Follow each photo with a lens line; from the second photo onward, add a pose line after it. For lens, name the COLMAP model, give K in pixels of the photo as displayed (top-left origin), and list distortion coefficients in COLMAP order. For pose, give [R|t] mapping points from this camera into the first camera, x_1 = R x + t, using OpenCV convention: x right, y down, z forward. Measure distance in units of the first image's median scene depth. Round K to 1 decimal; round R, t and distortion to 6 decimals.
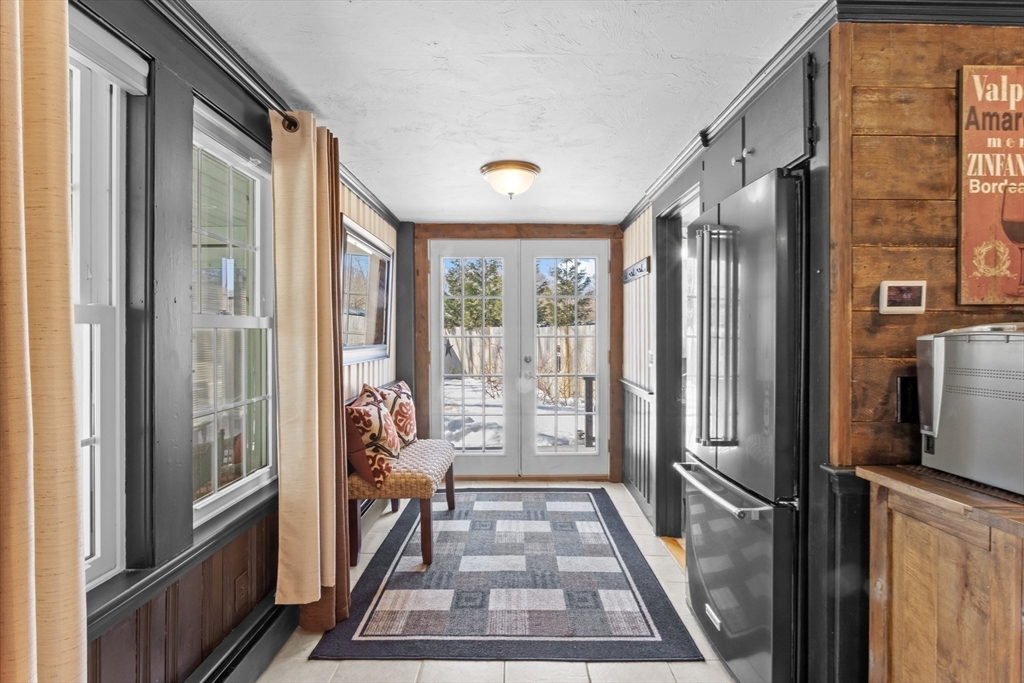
lens RADIAL K [[499.7, 0, 518.2], [0, 499.7, 337.7], [0, 0, 1]] dist [-0.013598, 0.005213]
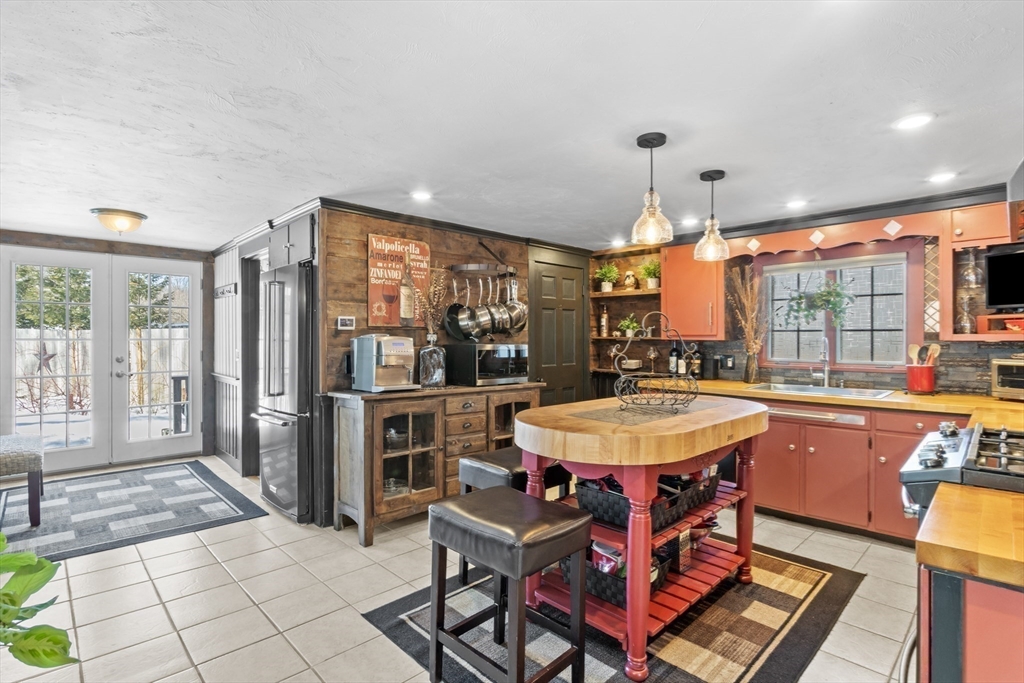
lens RADIAL K [[499.7, 0, 514.8], [0, 499.7, 340.2], [0, 0, 1]] dist [-0.013598, 0.005213]
pose [[0.724900, -0.001178, 0.688853, -0.196453], [0.003671, 0.999991, -0.002154, 0.008018], [-0.688844, 0.004091, 0.724898, -0.813099]]
